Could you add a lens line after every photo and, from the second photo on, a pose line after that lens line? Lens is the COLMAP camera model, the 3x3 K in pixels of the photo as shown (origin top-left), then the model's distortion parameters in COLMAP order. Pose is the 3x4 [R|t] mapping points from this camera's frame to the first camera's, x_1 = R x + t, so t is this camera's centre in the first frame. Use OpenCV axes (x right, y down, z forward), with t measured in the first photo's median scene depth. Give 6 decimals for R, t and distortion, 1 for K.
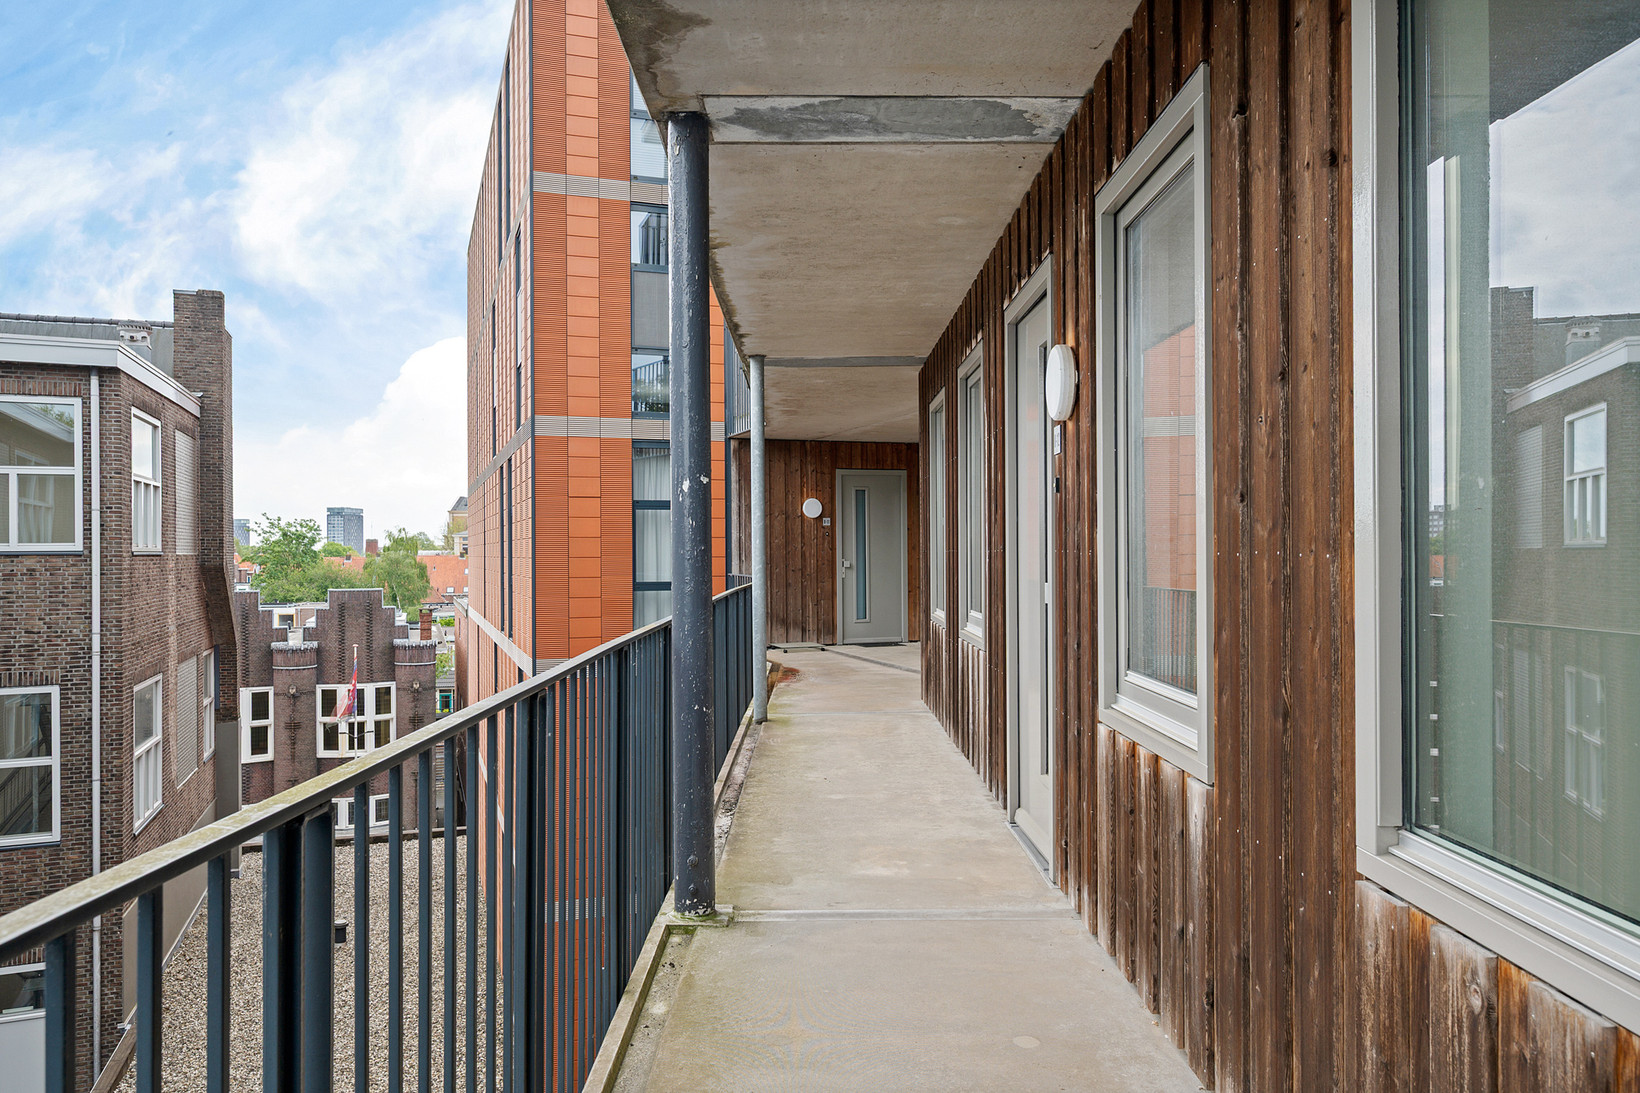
lens RADIAL K [[1125.2, 0, 820.0], [0, 1125.2, 546.5], [0, 0, 1]] dist [0.000442, 0.000033]
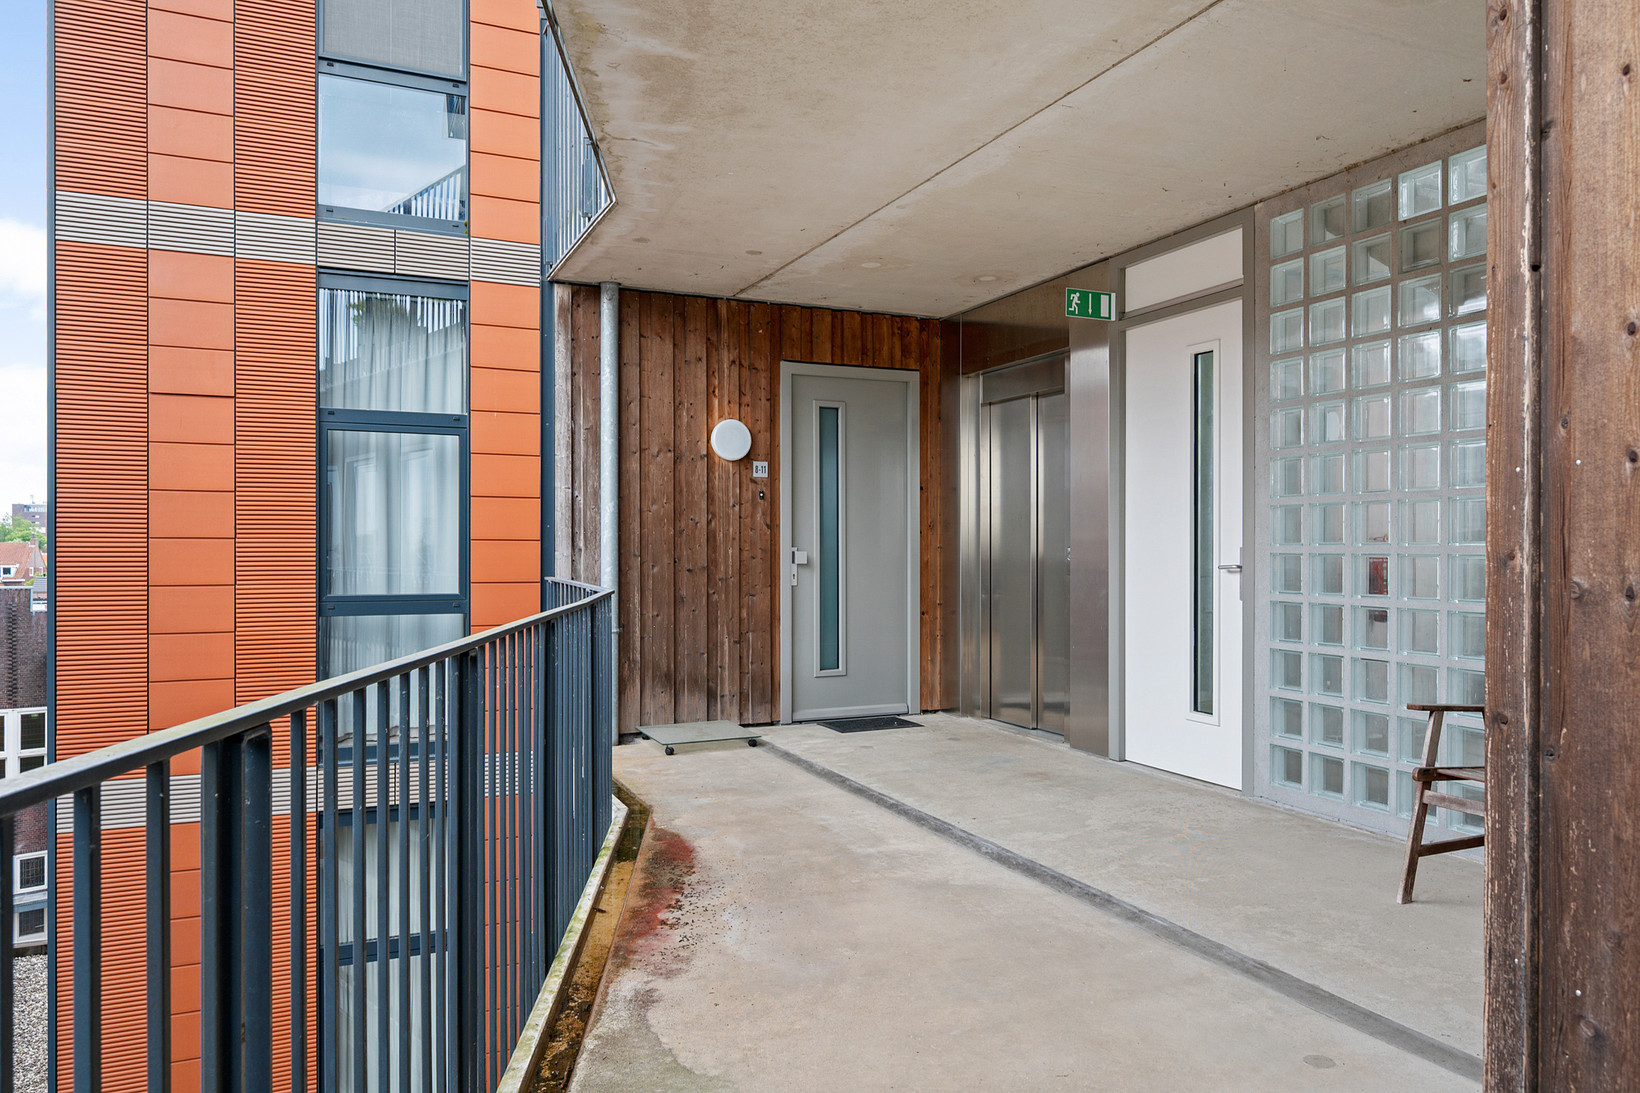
lens RADIAL K [[1070.8, 0, 820.0], [0, 1070.8, 546.5], [0, 0, 1]] dist [-0.095454, -0.000093]
pose [[0.997066, 0.005813, 0.076325, -0.003459], [-0.006121, 0.999974, 0.003796, 0.009140], [-0.076301, -0.004252, 0.997076, 0.546142]]
